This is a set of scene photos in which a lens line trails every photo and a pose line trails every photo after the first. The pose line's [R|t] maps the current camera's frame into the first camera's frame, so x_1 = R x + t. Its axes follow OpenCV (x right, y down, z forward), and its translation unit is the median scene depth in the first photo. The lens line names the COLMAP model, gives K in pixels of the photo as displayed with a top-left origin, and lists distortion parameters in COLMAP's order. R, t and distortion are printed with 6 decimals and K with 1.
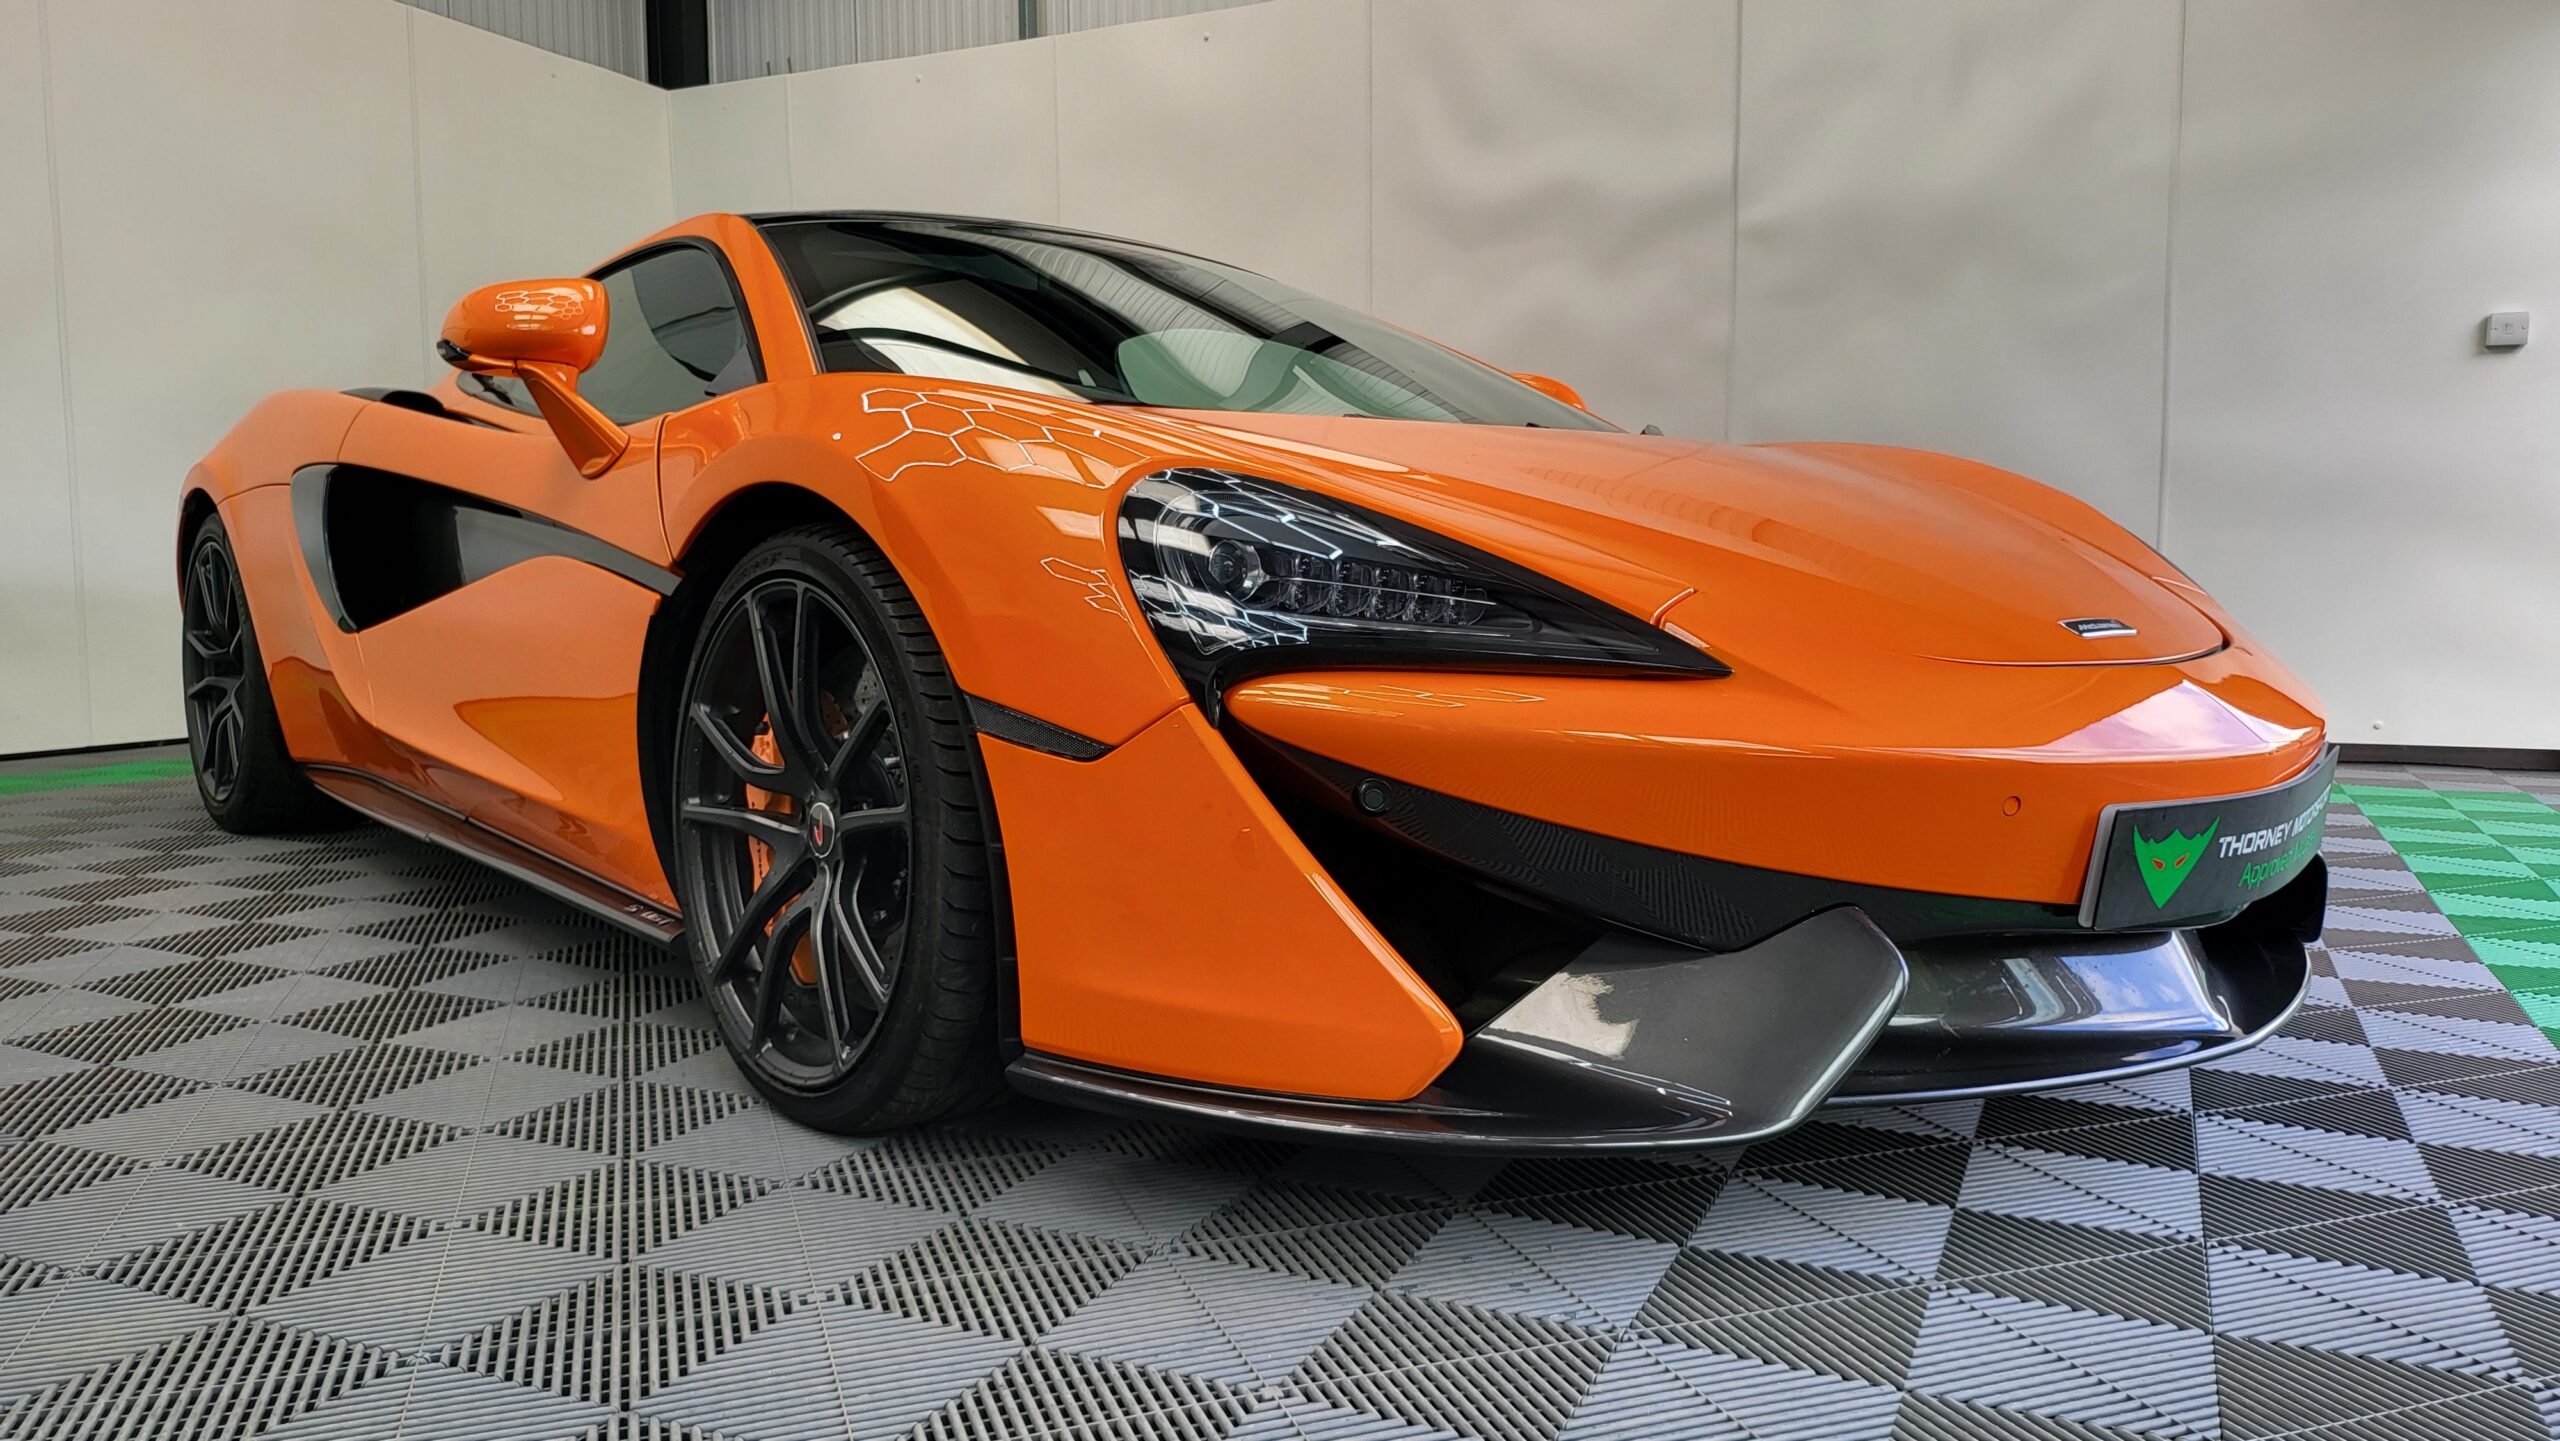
lens RADIAL K [[1790.5, 0, 1272.4], [0, 1790.5, 719.1], [0, 0, 1]] dist [0.035933, -0.033350]
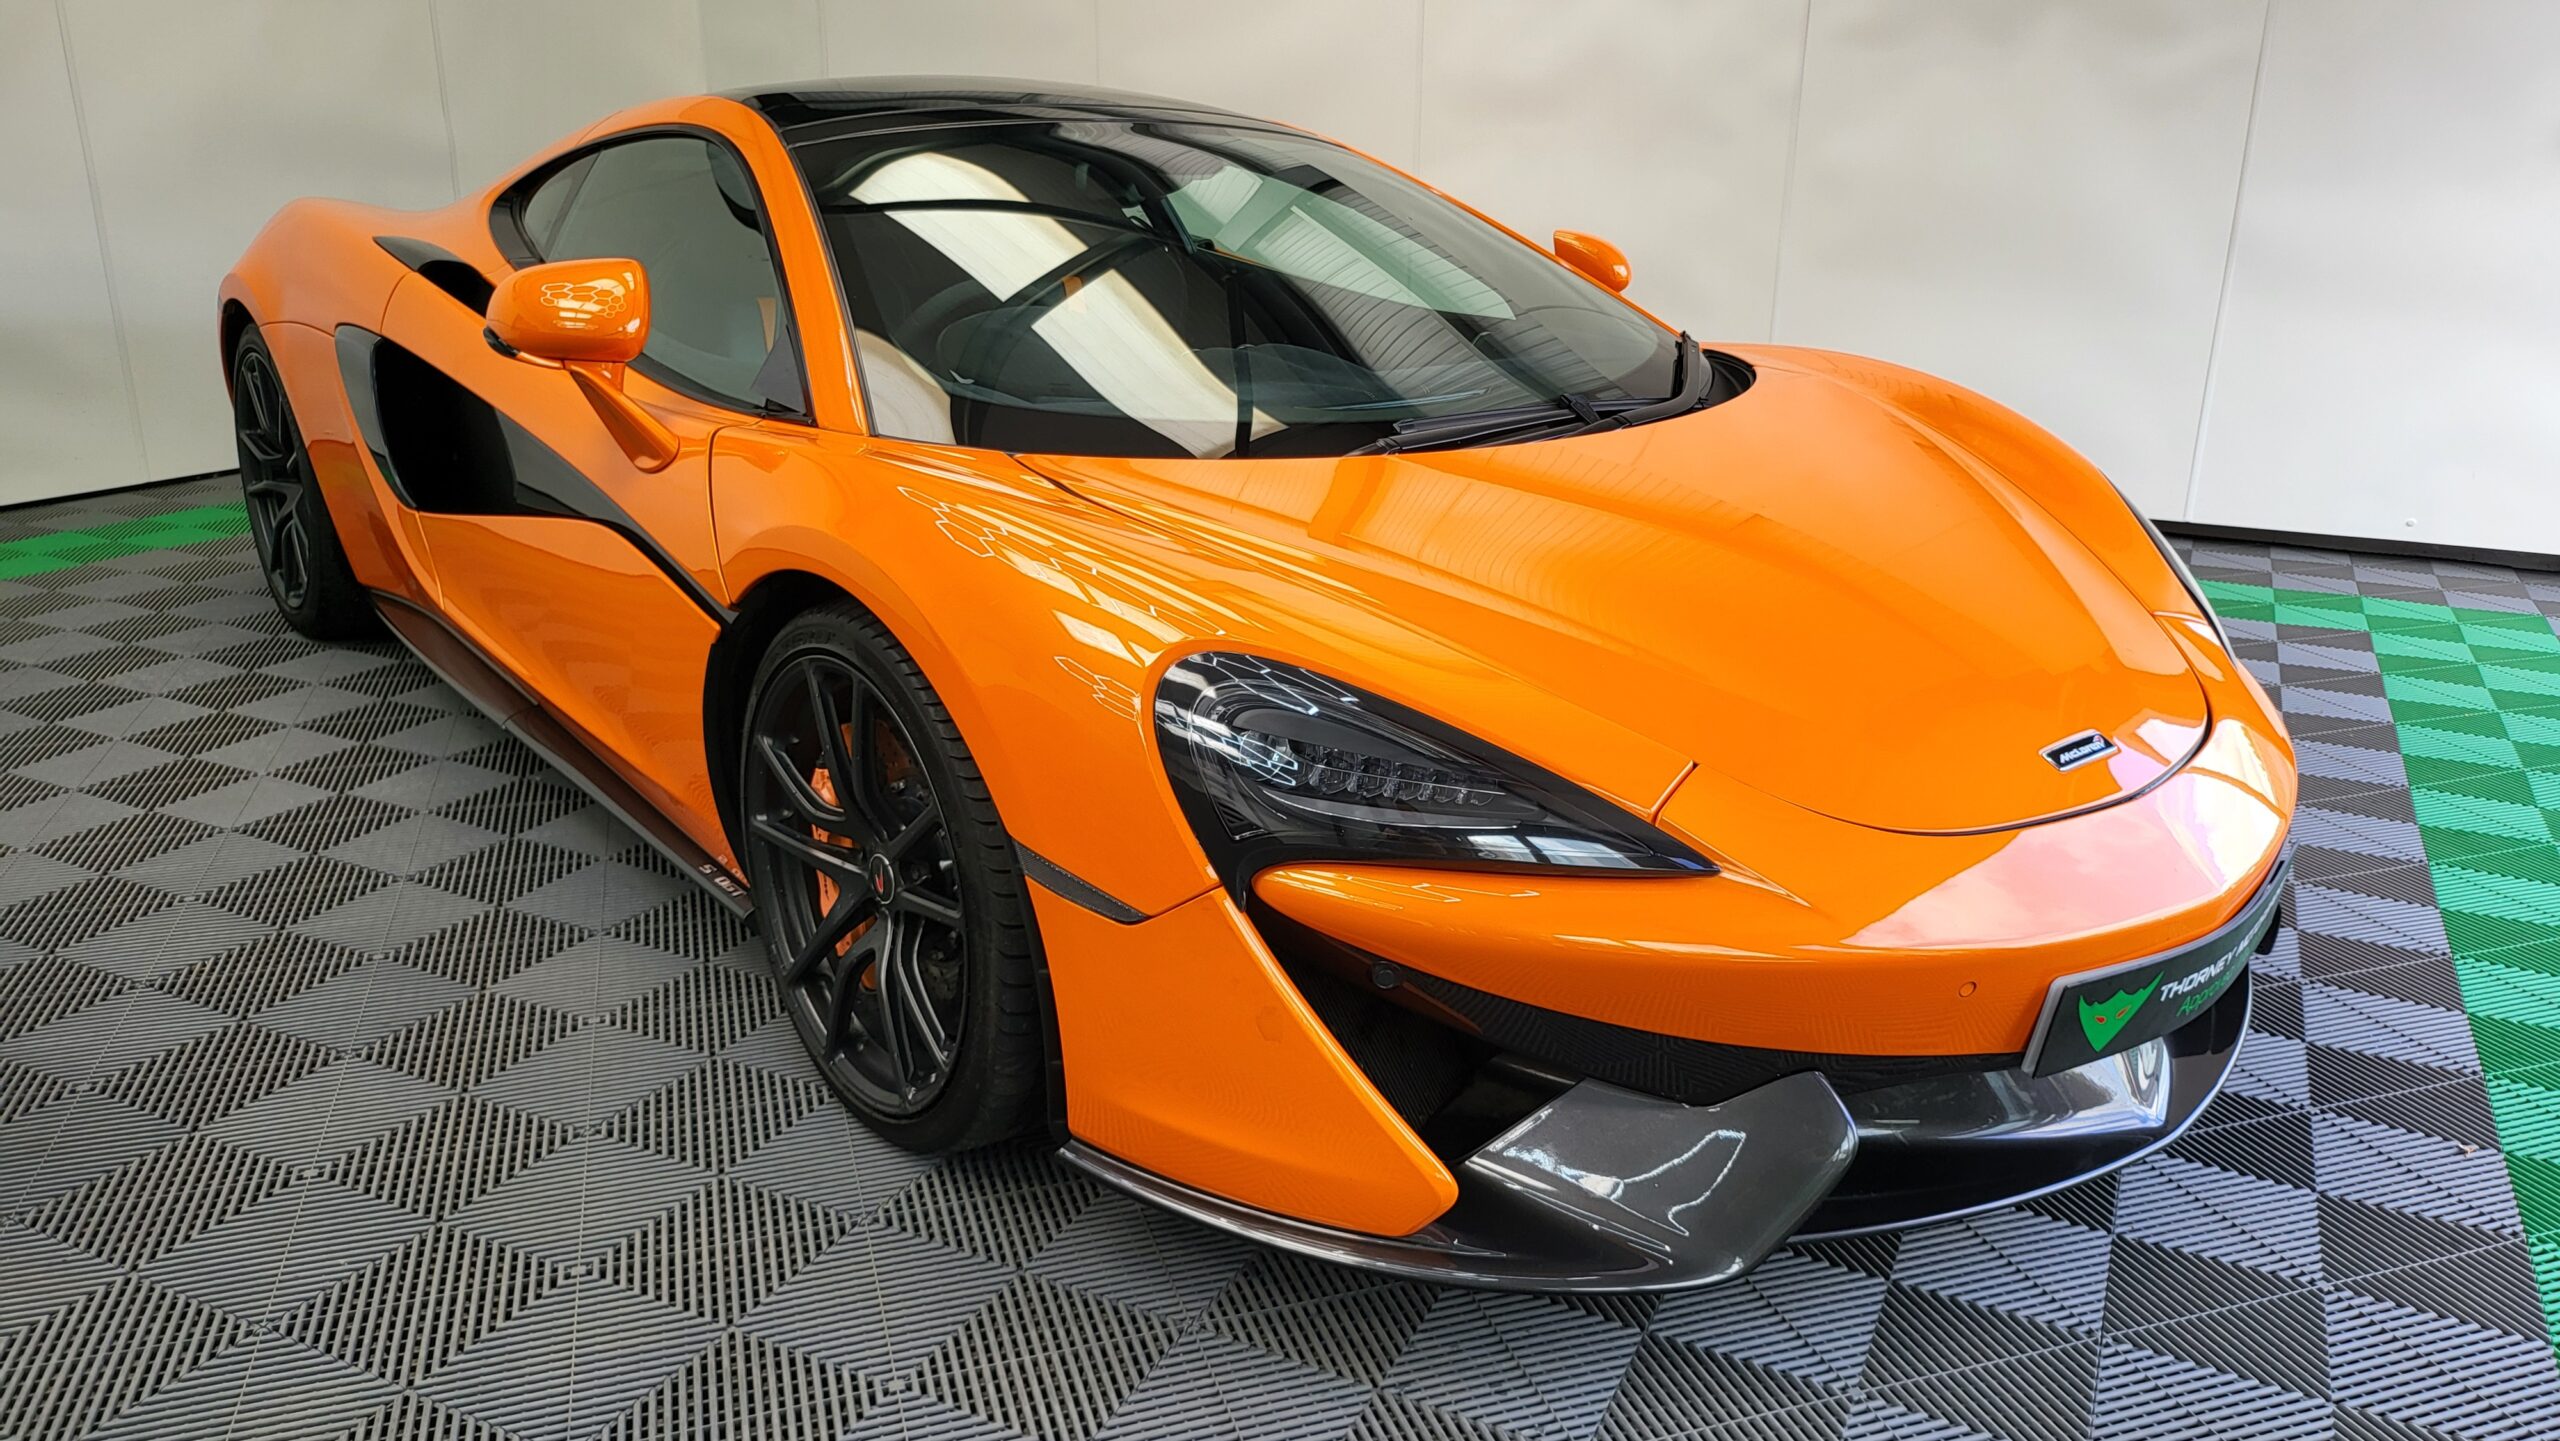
lens RADIAL K [[1790.5, 0, 1286.1], [0, 1790.5, 724.4], [0, 0, 1]] dist [0.035933, -0.033350]
pose [[0.999717, 0.019918, -0.013044, 0.005543], [-0.016584, 0.975643, 0.218735, -0.282927], [0.017083, -0.218457, 0.975697, -0.034825]]
